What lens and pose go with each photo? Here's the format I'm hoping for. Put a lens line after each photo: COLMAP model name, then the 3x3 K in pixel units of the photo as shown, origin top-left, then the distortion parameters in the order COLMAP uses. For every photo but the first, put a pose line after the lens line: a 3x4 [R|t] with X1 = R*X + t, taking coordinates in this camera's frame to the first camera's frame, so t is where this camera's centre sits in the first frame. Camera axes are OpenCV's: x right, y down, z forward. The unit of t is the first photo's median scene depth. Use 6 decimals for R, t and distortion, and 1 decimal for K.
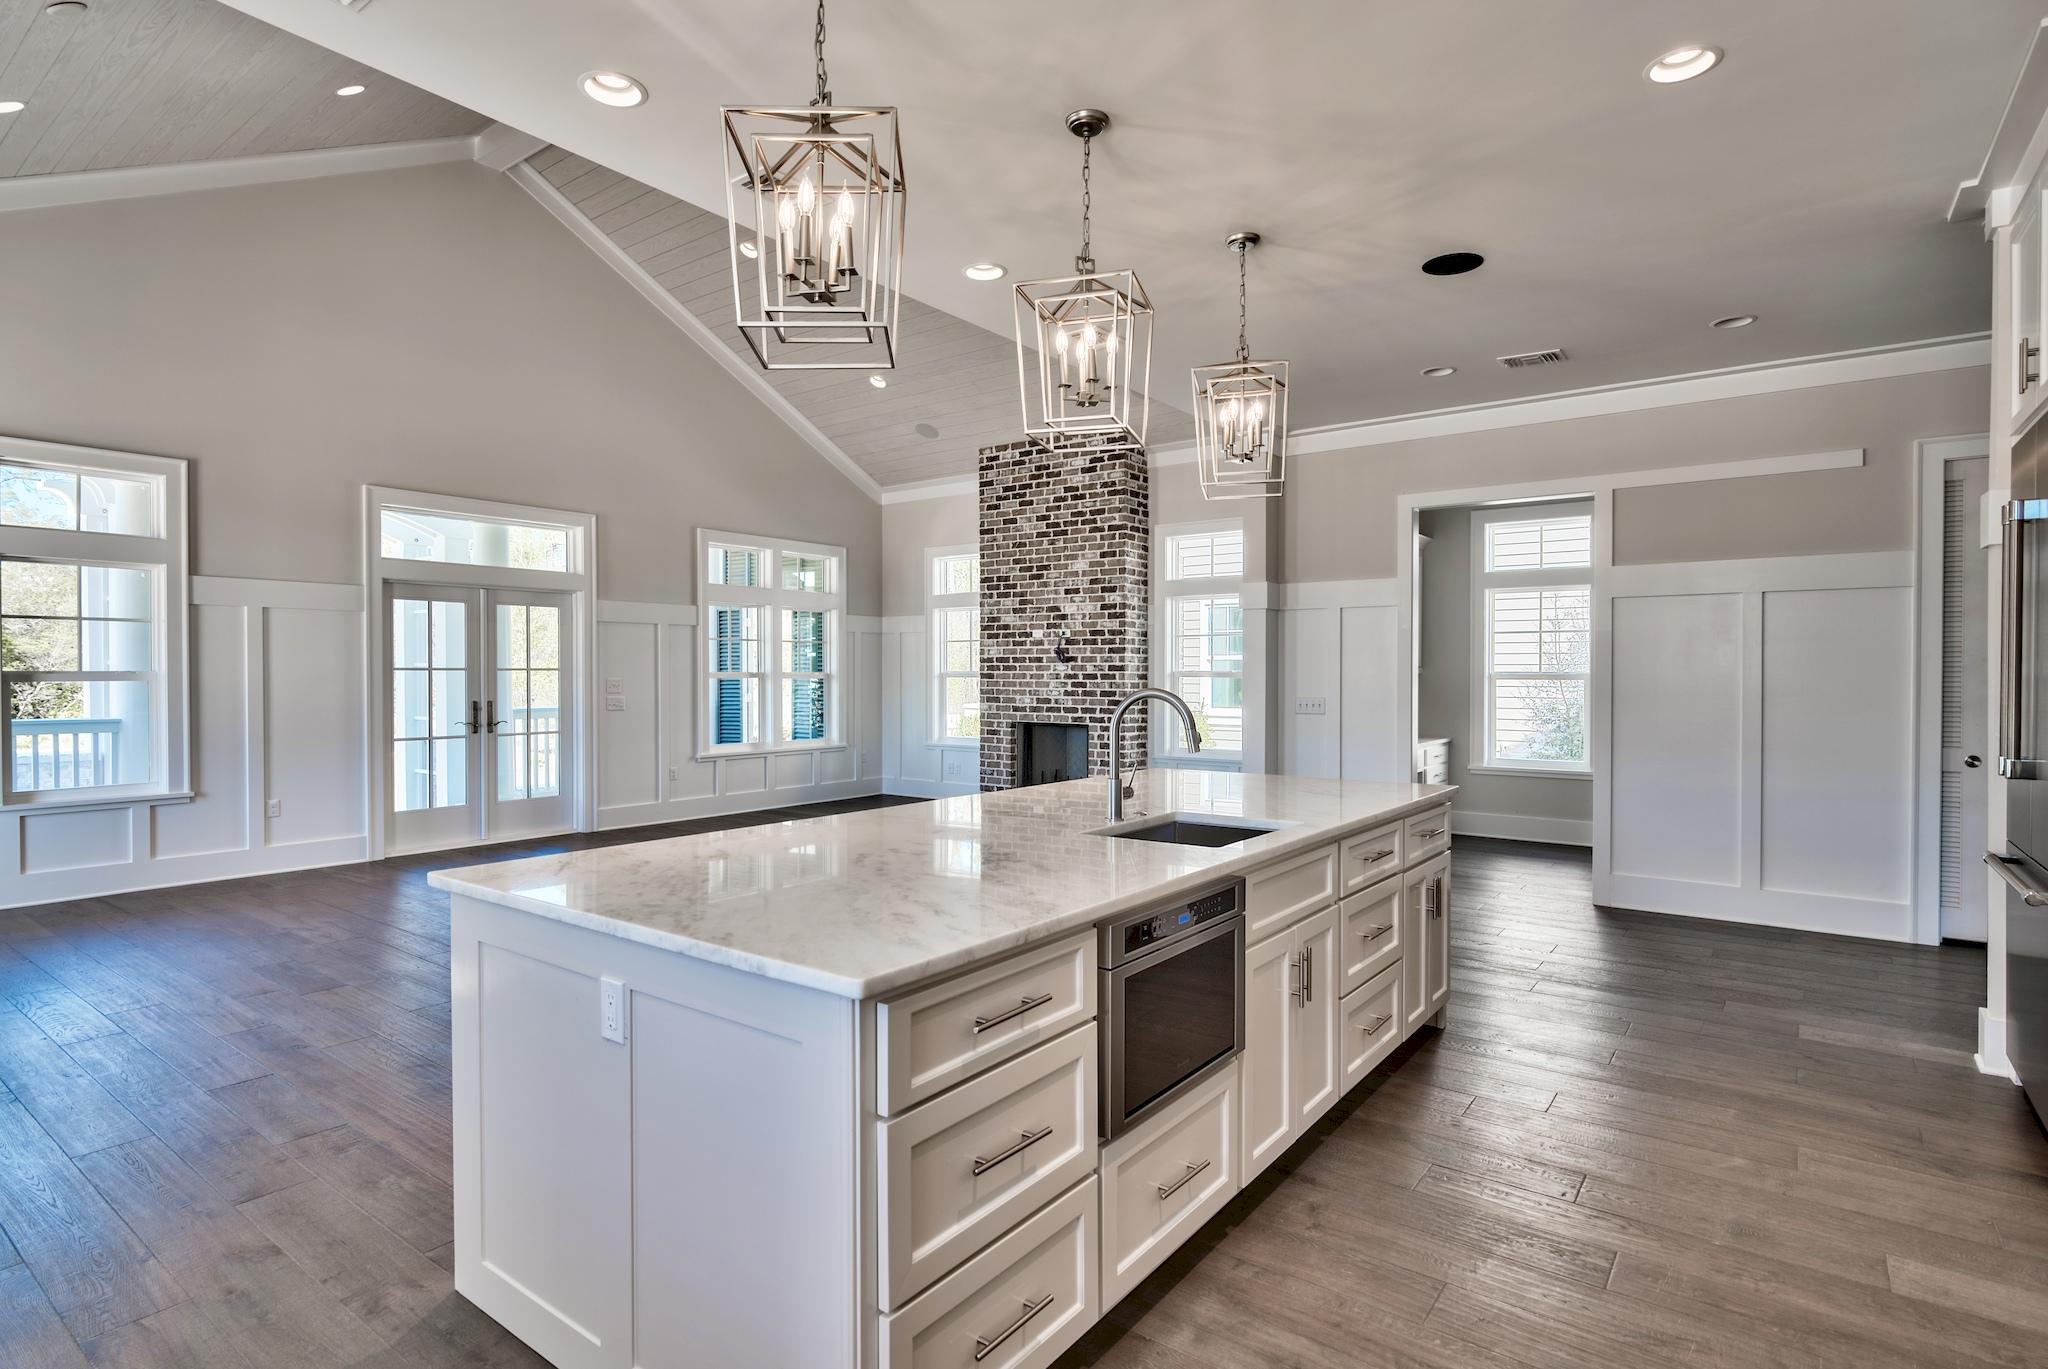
lens RADIAL K [[1041.7, 0, 931.6], [0, 1041.7, 684.8], [0, 0, 1]] dist [-0.009128, -0.000259]
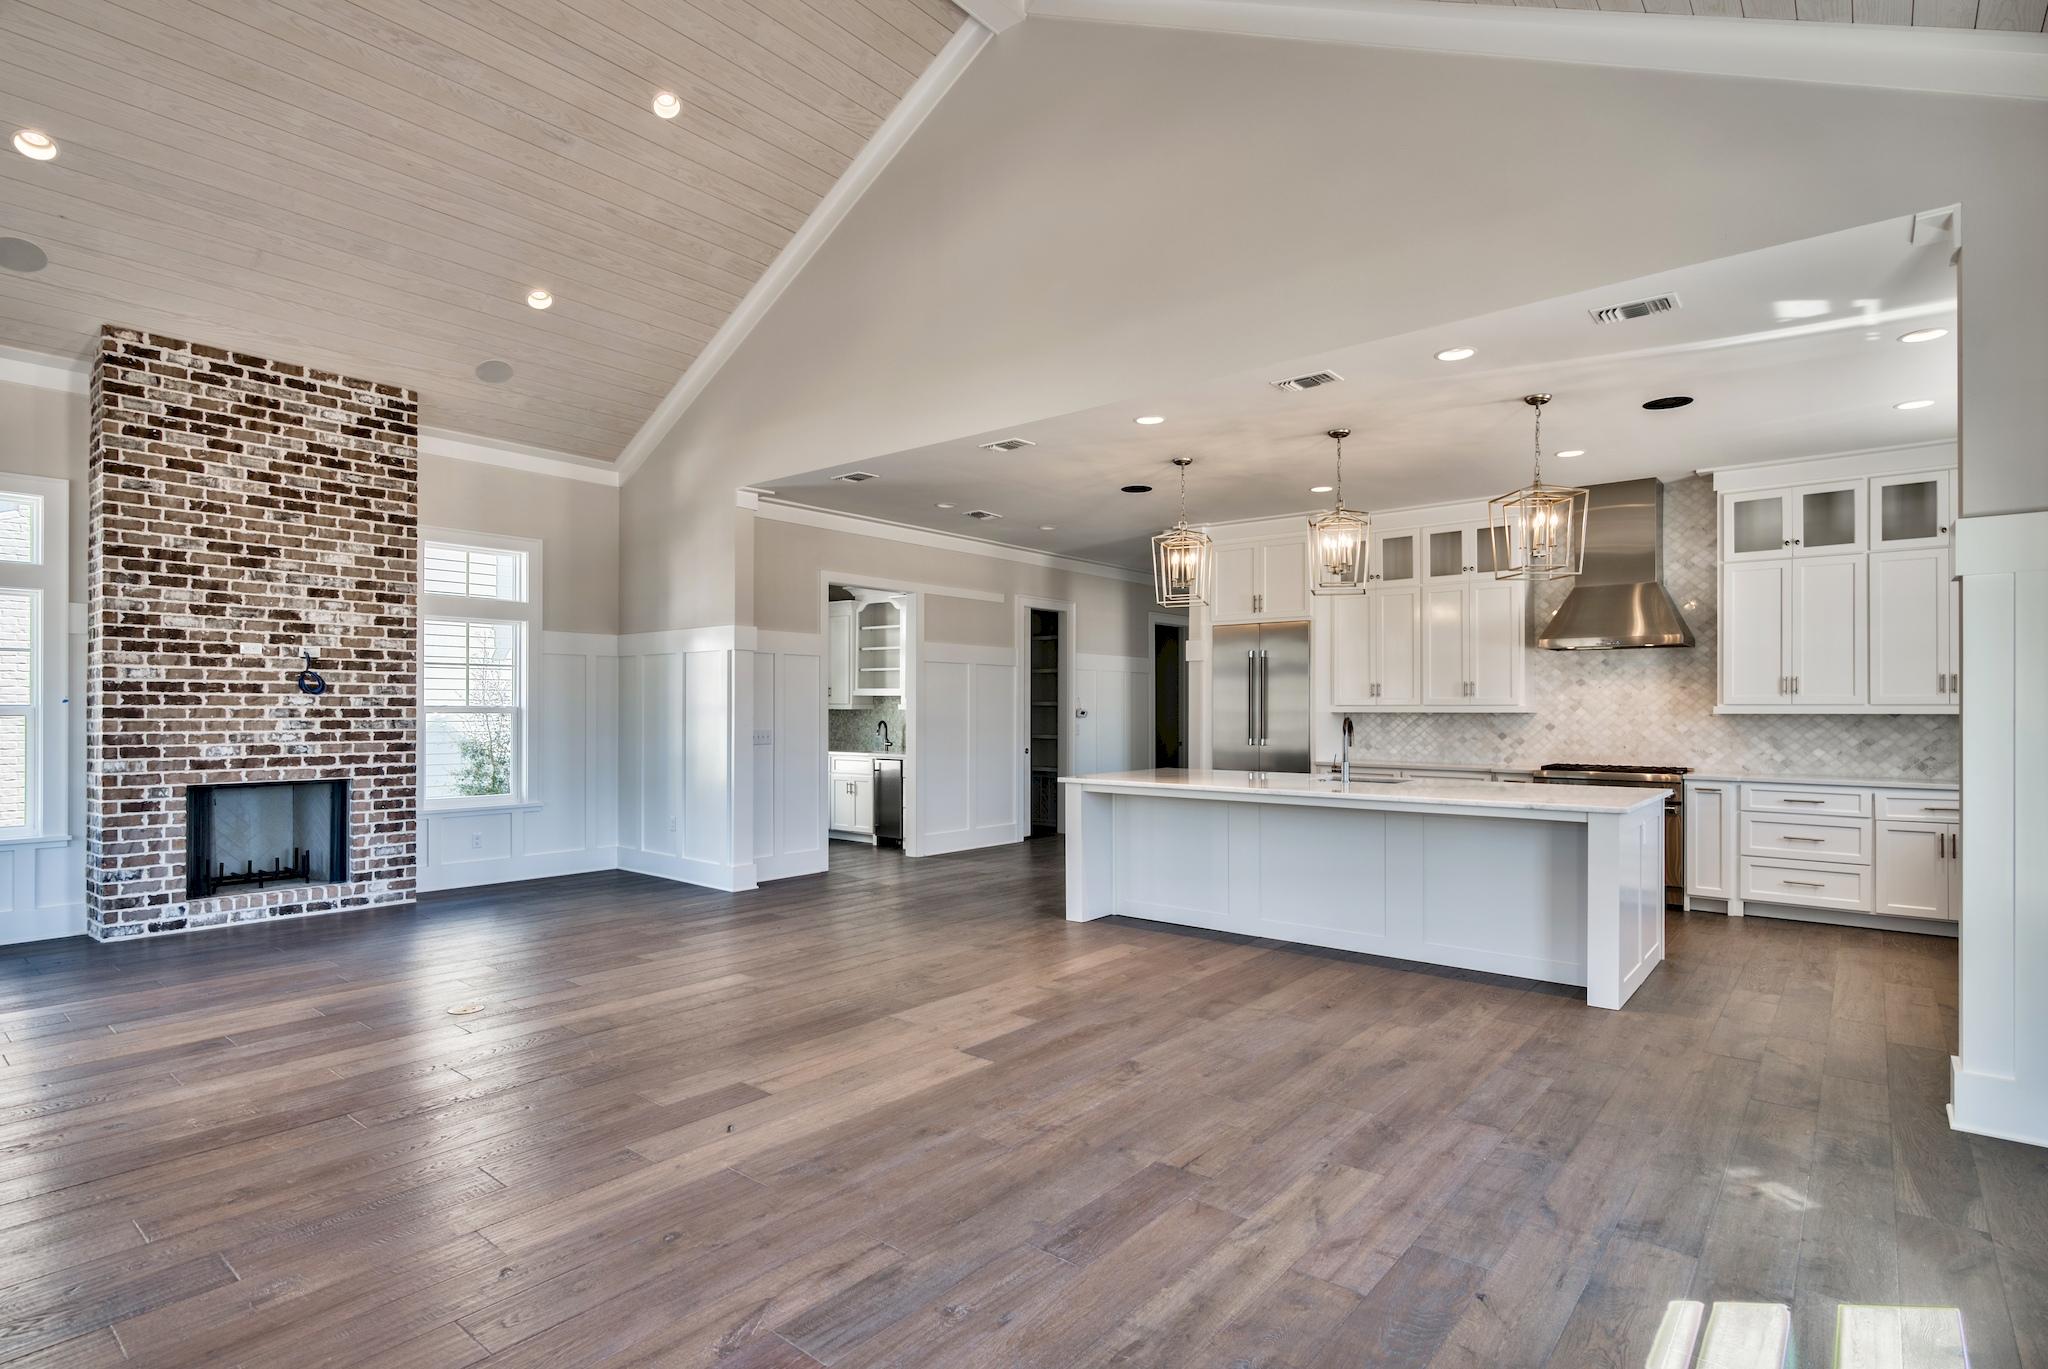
lens RADIAL K [[1041.7, 0, 1092.2], [0, 1041.7, 710.1], [0, 0, 1]] dist [-0.009128, -0.000259]
pose [[-0.032274, -0.001275, 0.999478, -0.587034], [0.009502, 0.999954, 0.001582, -0.006171], [-0.999434, 0.009548, -0.032261, 0.497536]]
